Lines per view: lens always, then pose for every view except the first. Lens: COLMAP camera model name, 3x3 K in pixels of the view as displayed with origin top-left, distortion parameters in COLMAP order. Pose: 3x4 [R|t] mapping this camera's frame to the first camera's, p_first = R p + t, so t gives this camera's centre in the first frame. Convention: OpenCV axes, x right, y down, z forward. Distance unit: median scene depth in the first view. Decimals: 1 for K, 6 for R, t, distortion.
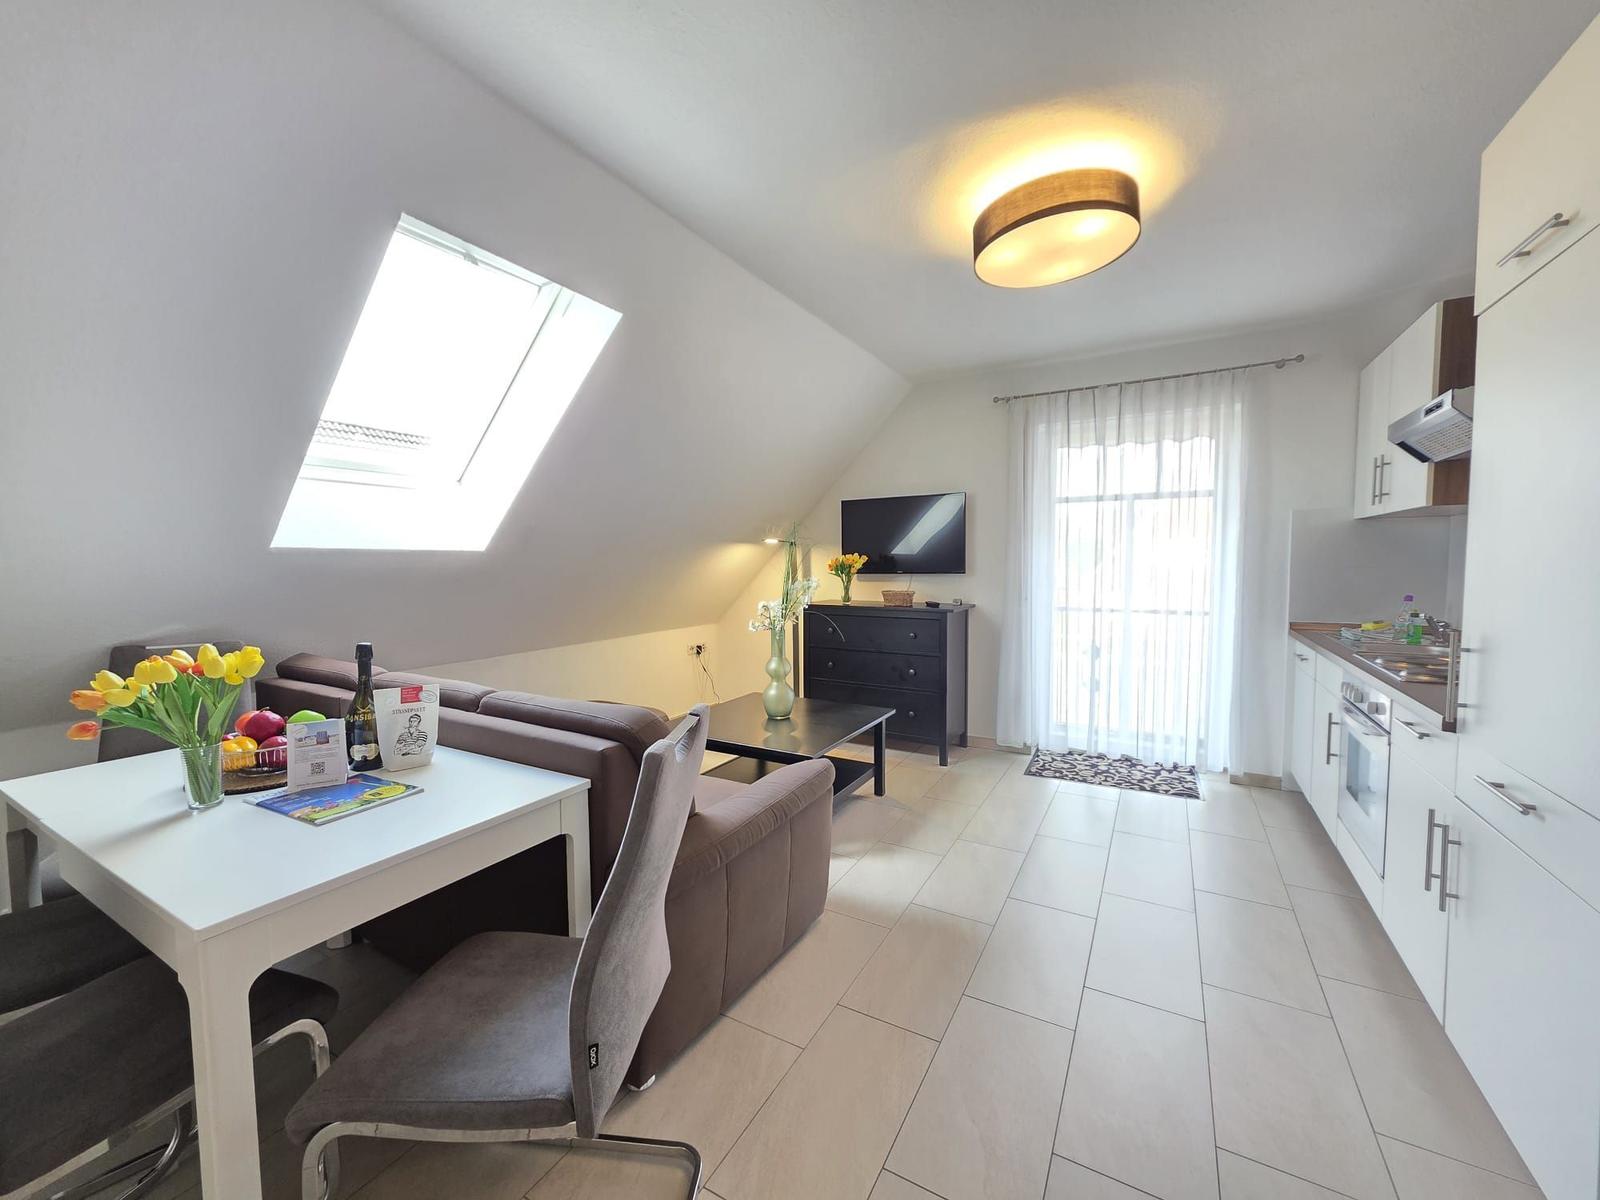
lens RADIAL K [[636.1, 0, 800.0], [0, 636.1, 600.0], [0, 0, 1]] dist [0.002844, 0.000019]
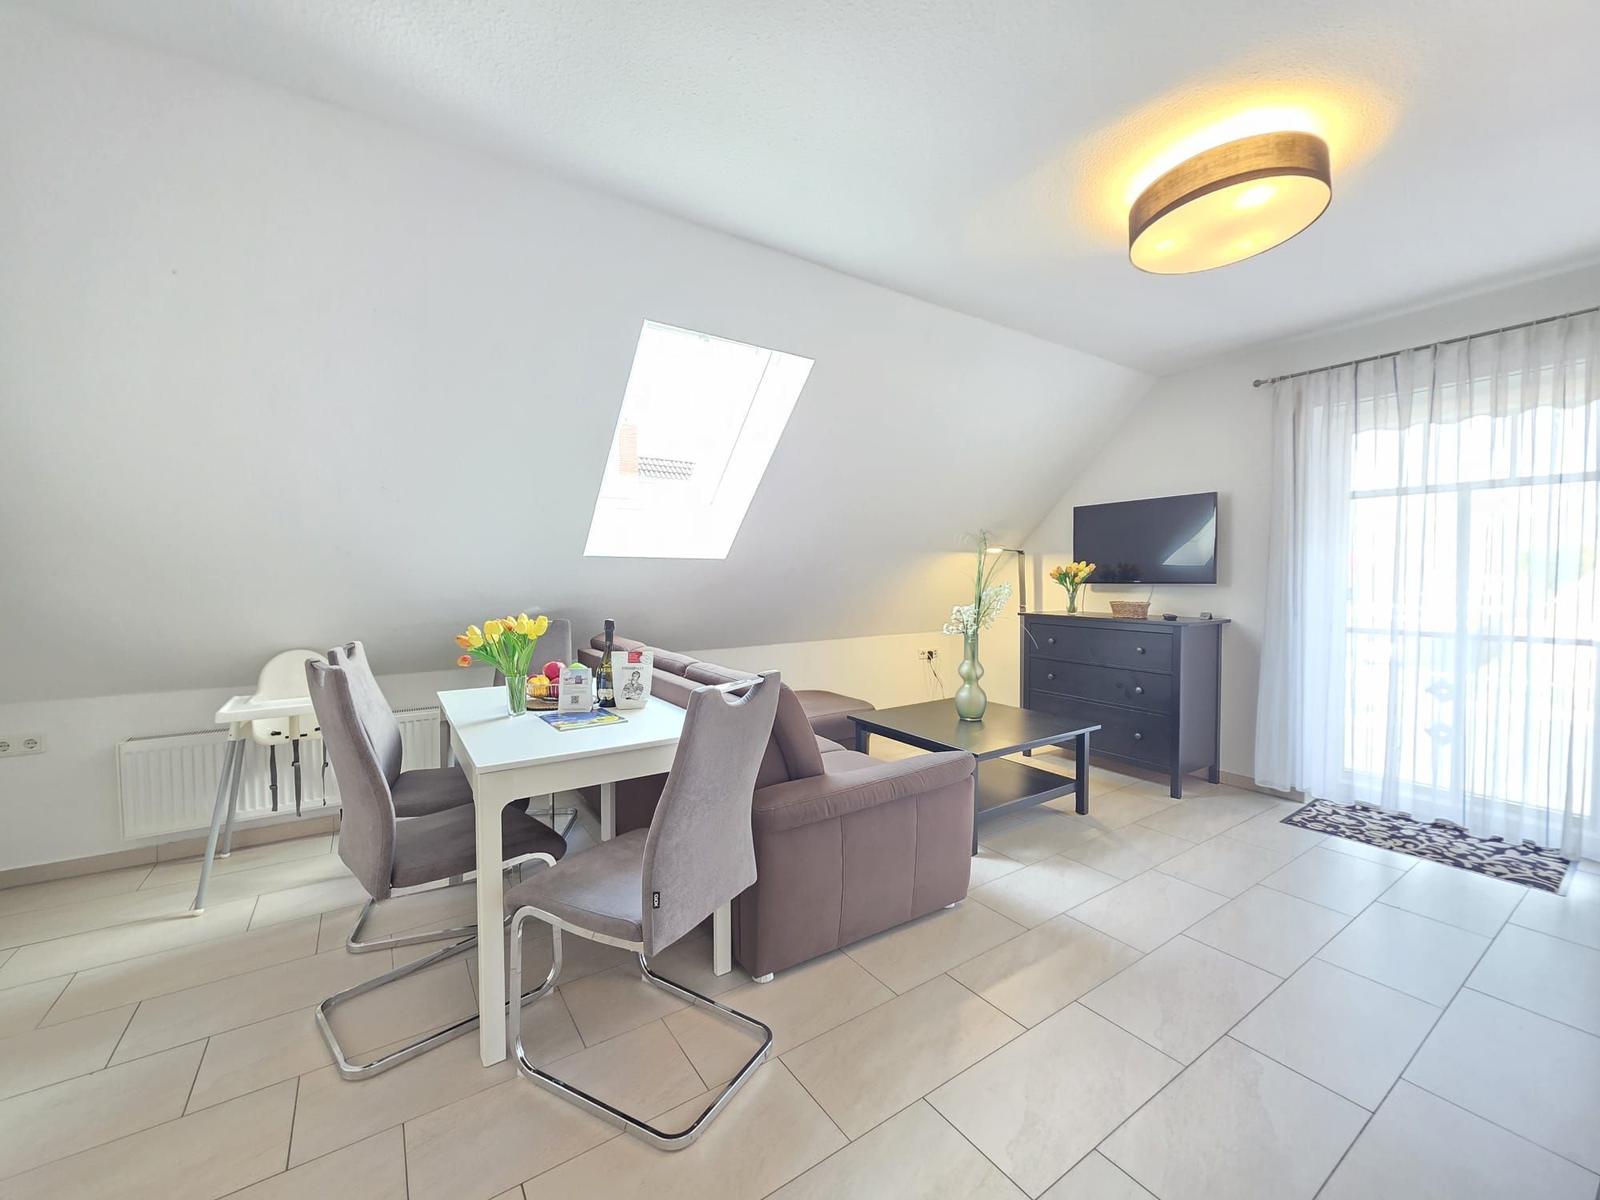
lens RADIAL K [[636.1, 0, 800.0], [0, 636.1, 600.0], [0, 0, 1]] dist [0.002844, 0.000019]
pose [[0.899284, 0.023578, -0.436729, 0.146325], [-0.033036, 0.999355, -0.014071, 0.013490], [0.436116, 0.027082, 0.899483, -0.047788]]
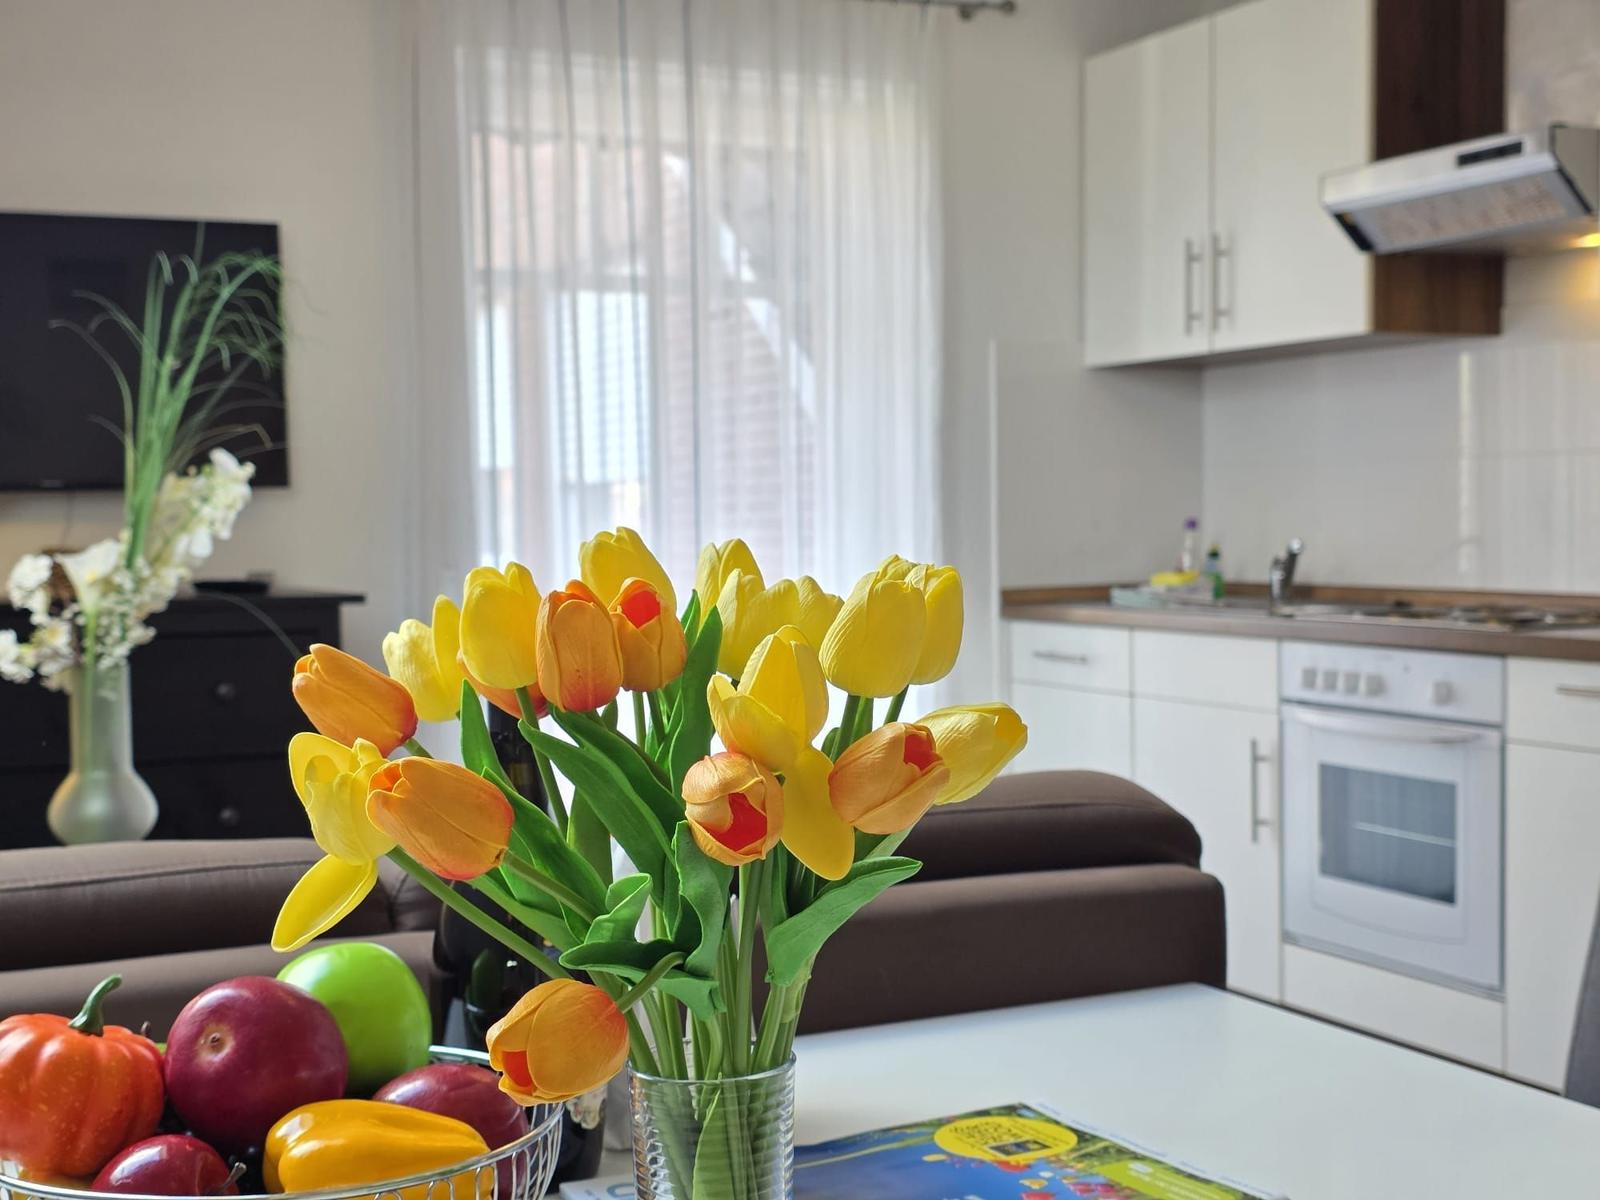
lens RADIAL K [[2198.2, 0, 800.0], [0, 2198.2, 600.0], [0, 0, 1]] dist [0.000781, -0.014396]
pose [[0.554636, -0.030052, 0.831550, -0.565046], [0.056152, 0.998421, -0.001370, 0.036037], [-0.830196, 0.047453, 0.555448, 0.235316]]
